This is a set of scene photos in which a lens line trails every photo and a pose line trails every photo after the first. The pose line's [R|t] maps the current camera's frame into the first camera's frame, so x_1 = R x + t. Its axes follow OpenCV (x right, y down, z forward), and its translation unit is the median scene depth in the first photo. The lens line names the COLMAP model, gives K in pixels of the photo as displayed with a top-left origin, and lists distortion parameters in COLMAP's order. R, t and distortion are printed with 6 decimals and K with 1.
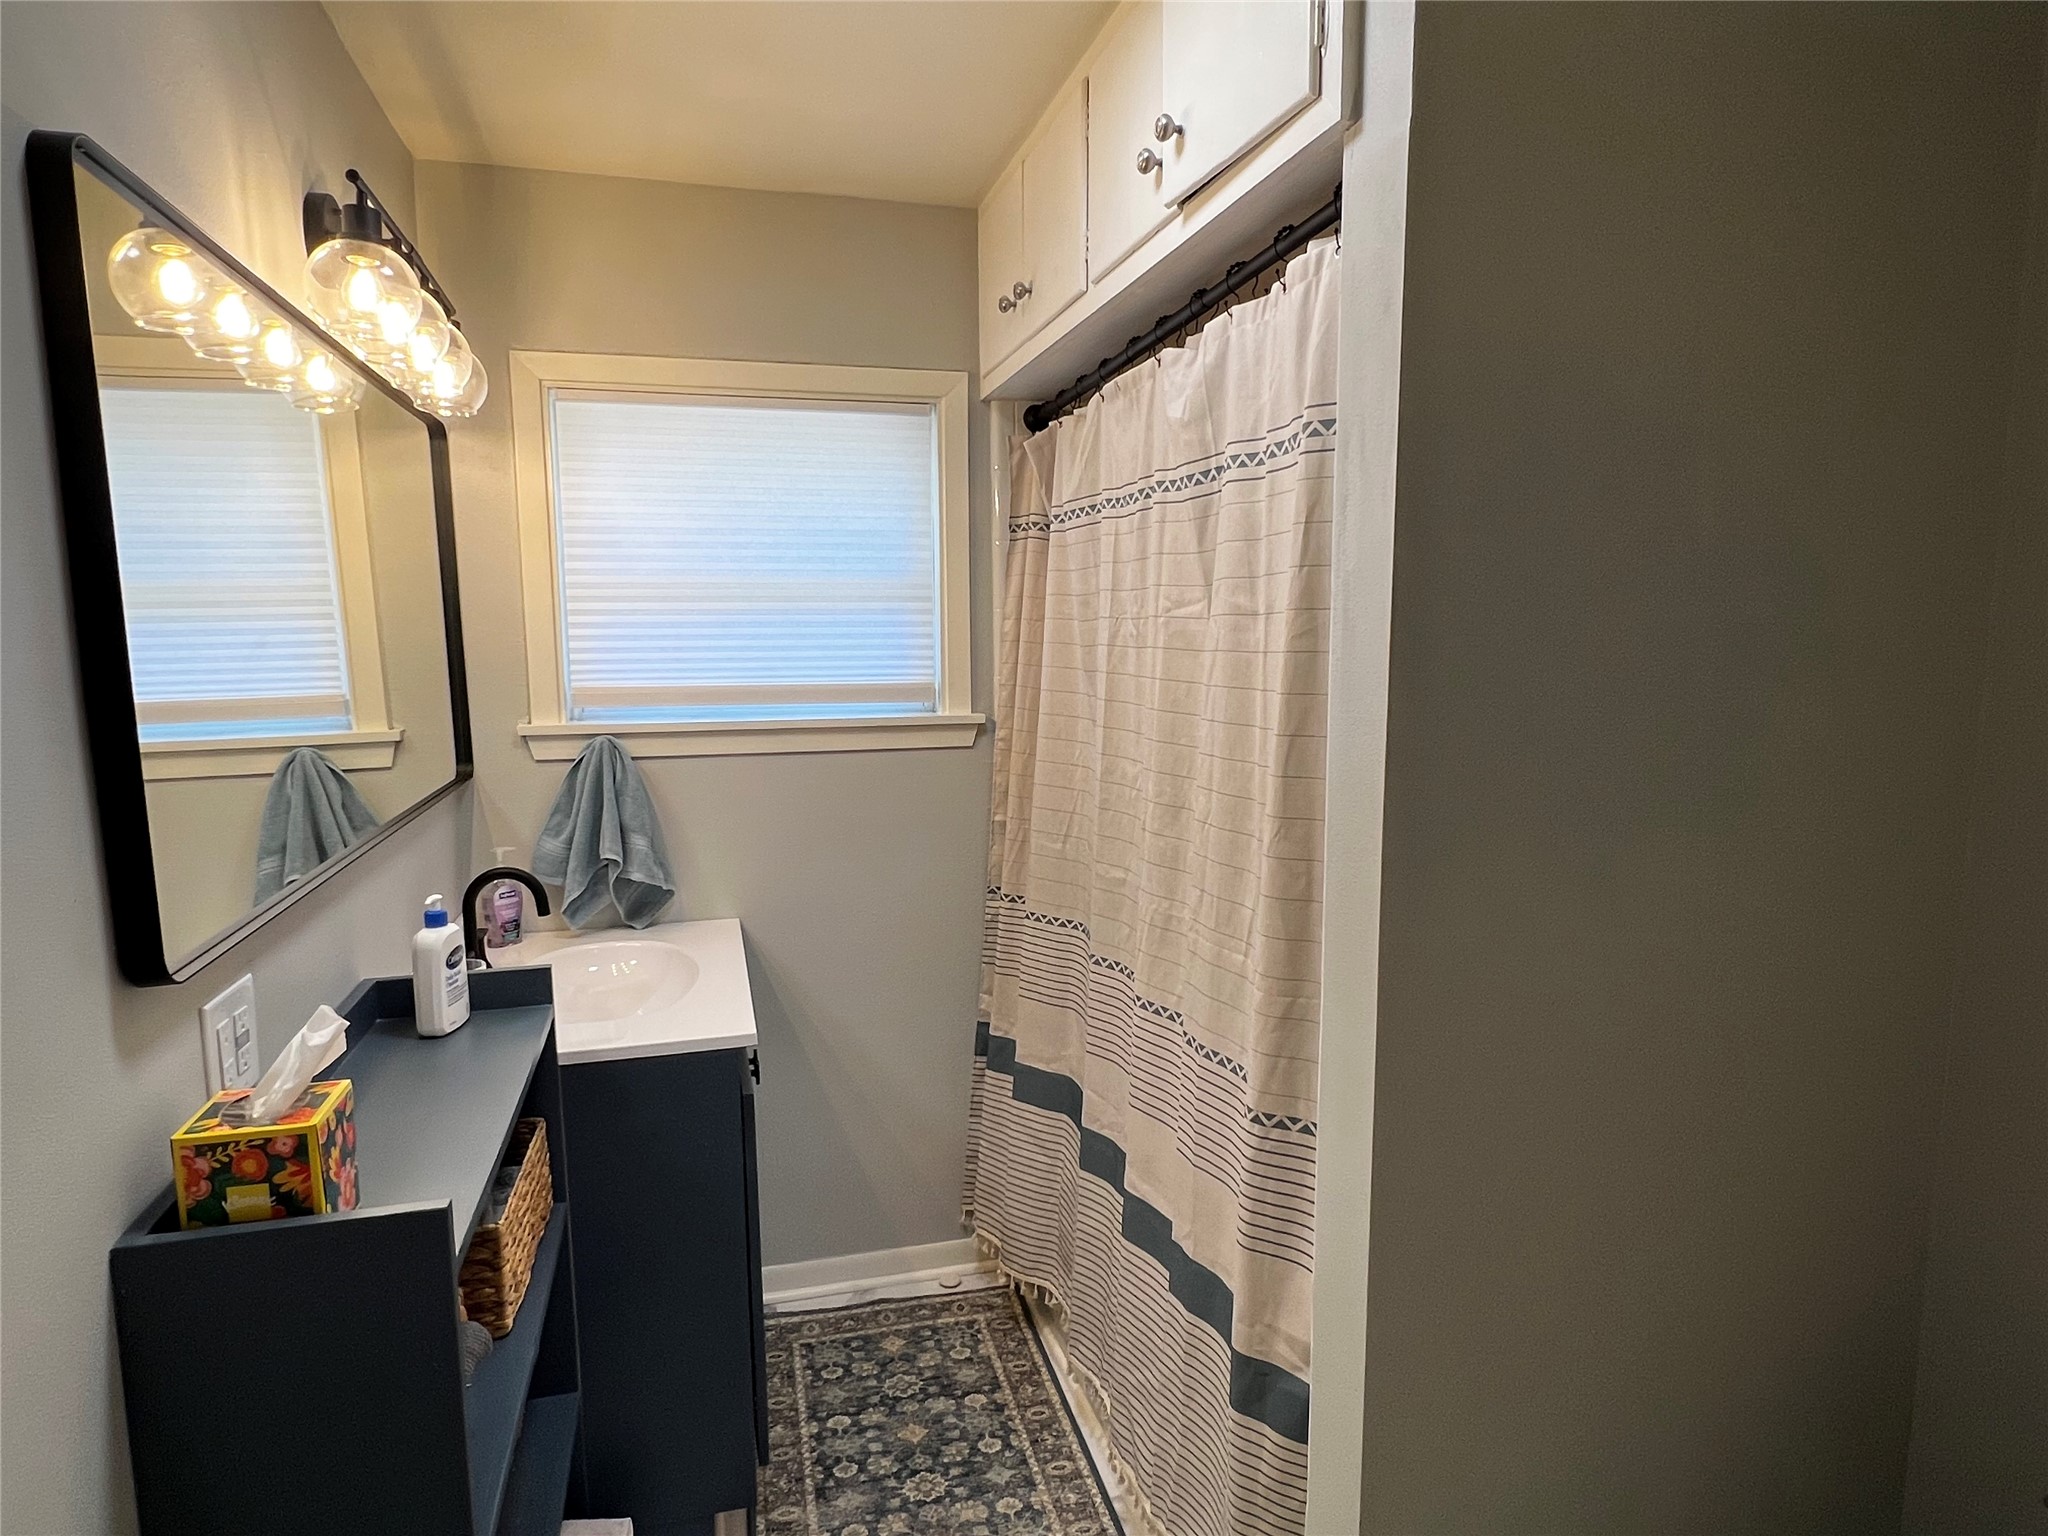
lens RADIAL K [[1187.1, 0, 1025.7], [0, 1187.1, 773.7], [0, 0, 1]] dist [-0.008425, 0.001009]
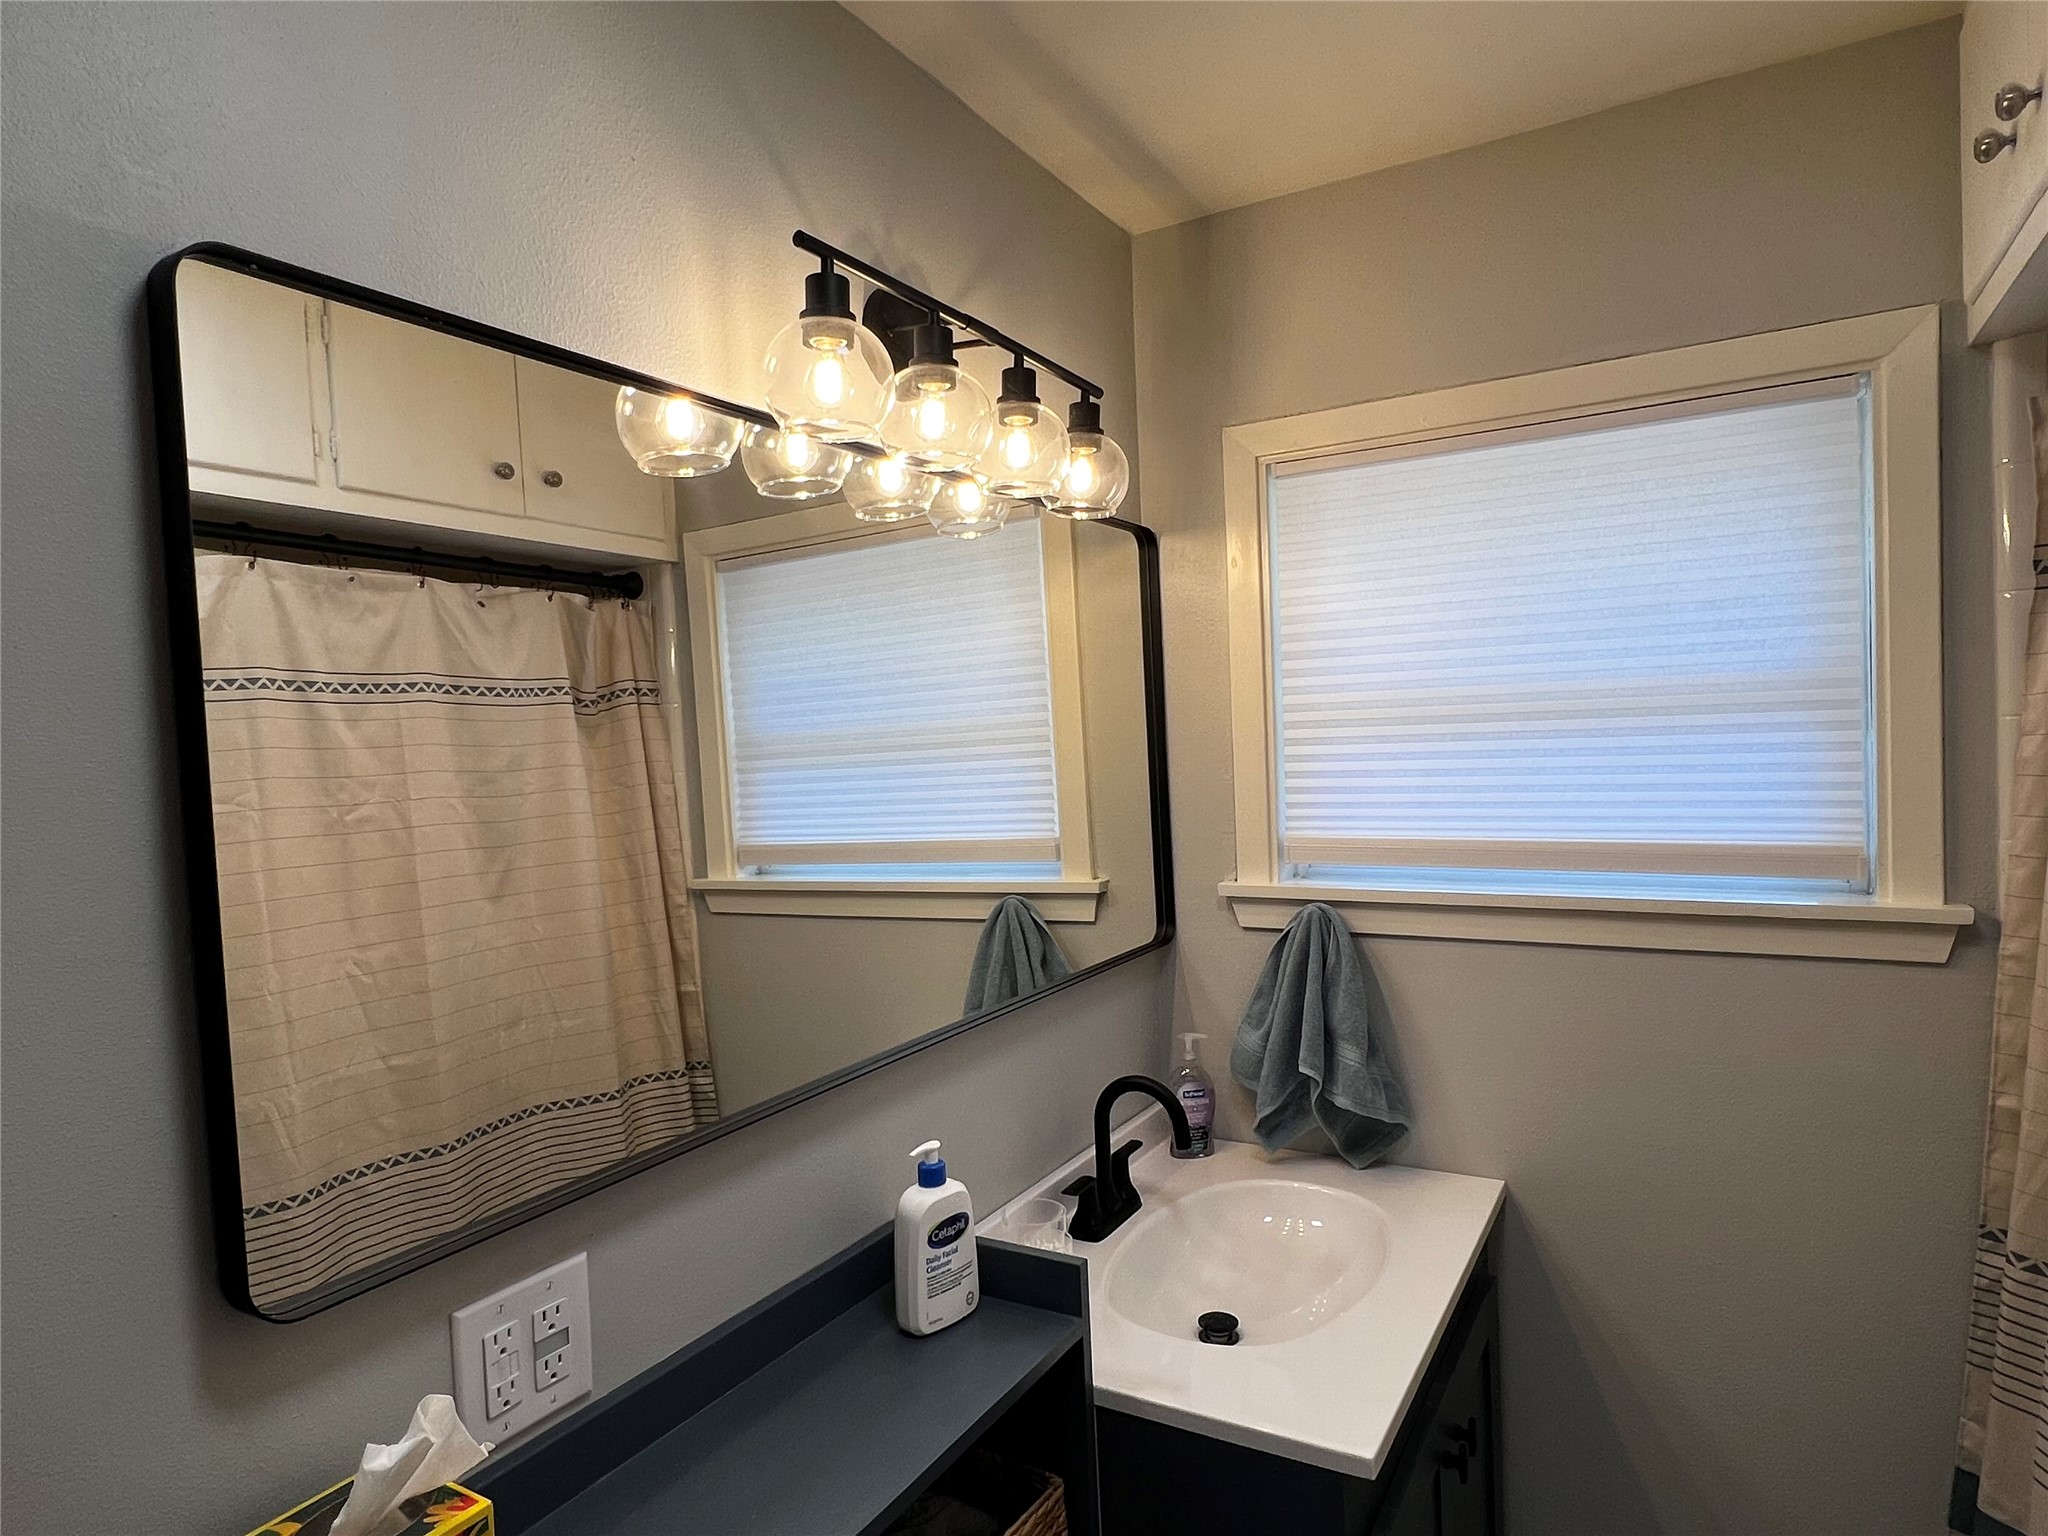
lens RADIAL K [[1187.1, 0, 1015.9], [0, 1187.1, 778.8], [0, 0, 1]] dist [-0.008425, 0.001009]
pose [[0.688823, 0.005810, -0.724906, 0.061664], [-0.055462, 0.997459, -0.044707, -0.067623], [0.722804, 0.071000, 0.687396, 0.335971]]
